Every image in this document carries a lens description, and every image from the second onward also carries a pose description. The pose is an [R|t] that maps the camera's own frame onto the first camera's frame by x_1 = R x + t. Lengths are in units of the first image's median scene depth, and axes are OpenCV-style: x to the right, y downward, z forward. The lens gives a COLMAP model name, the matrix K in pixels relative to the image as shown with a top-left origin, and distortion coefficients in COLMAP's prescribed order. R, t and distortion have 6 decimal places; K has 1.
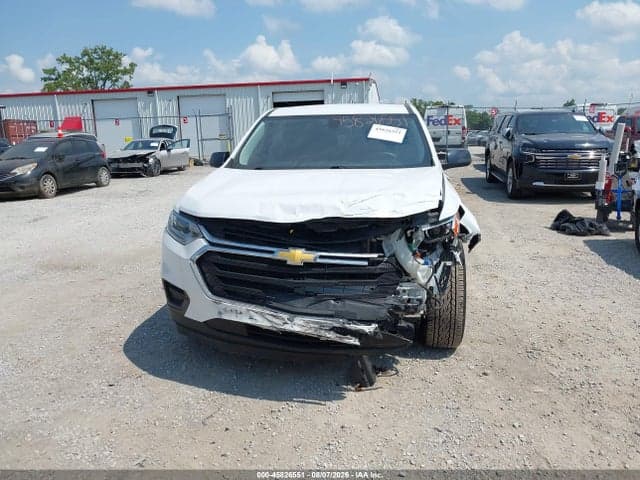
lens RADIAL K [[495.8, 0, 320.0], [0, 495.8, 240.0], [0, 0, 1]] dist [-0.006722, 0.004474]
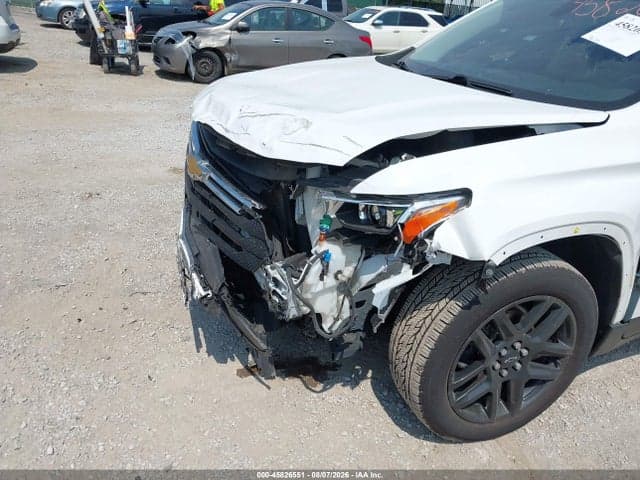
lens RADIAL K [[502.0, 0, 322.3], [0, 502.0, 239.2], [0, 0, 1]] dist [0.037950, -0.036421]
pose [[0.490524, 0.410466, -0.768703, 0.488739], [-0.265314, 0.910586, 0.316926, -0.114784], [0.830057, 0.048487, 0.555566, 0.500454]]
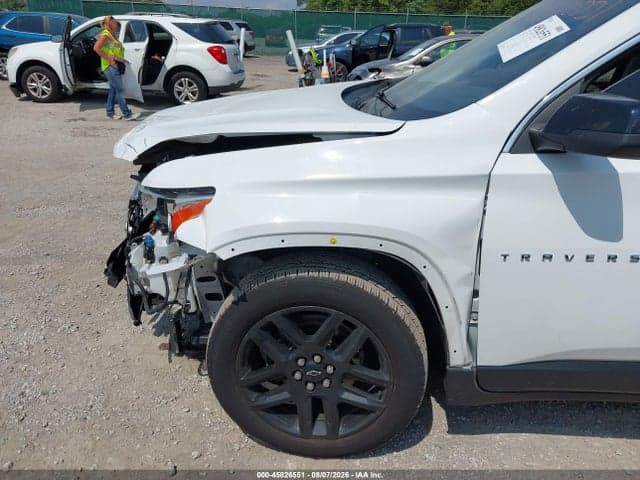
lens RADIAL K [[502.0, 0, 322.3], [0, 502.0, 239.2], [0, 0, 1]] dist [0.037950, -0.036421]
pose [[0.038769, 0.387103, -0.921221, 0.635963], [-0.215811, 0.903400, 0.370533, -0.192286], [0.975665, 0.184444, 0.118565, 0.854647]]
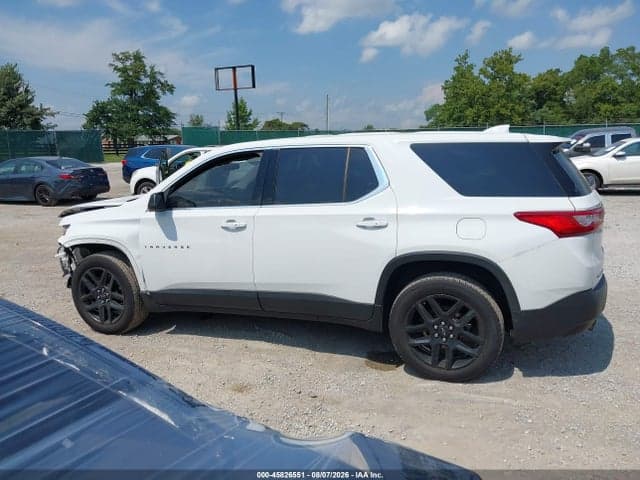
lens RADIAL K [[499.0, 0, 320.1], [0, 499.0, 232.8], [0, 0, 1]] dist [0.045668, -0.069512]
pose [[-0.223681, 0.181116, -0.957687, 1.294107], [-0.167009, 0.960928, 0.220736, -0.416926], [0.960247, 0.209317, -0.184693, 1.644935]]
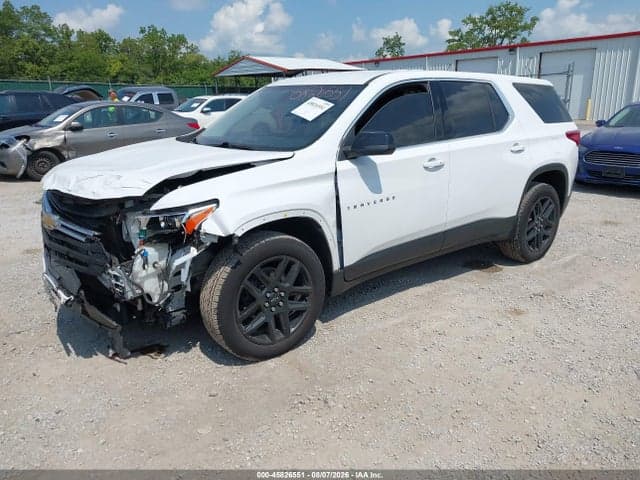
lens RADIAL K [[499.0, 0, 320.1], [0, 499.0, 232.8], [0, 0, 1]] dist [0.045668, -0.069512]
pose [[0.728483, 0.183946, -0.659906, 0.810883], [-0.143385, 0.982882, 0.115689, -0.111797], [0.669890, 0.010343, 0.742388, 0.381651]]
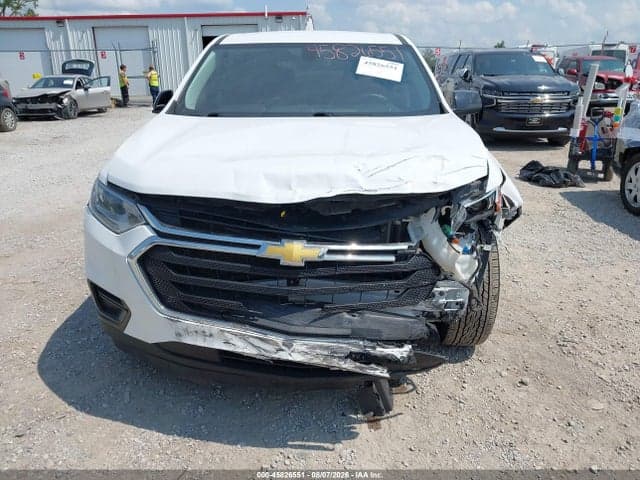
lens RADIAL K [[495.8, 0, 320.0], [0, 495.8, 240.0], [0, 0, 1]] dist [-0.006722, 0.004474]
pose [[0.991195, -0.029001, 0.129192, -0.067850], [0.014235, 0.993404, 0.113779, -0.041176], [-0.131640, -0.110938, 0.985070, 0.230080]]
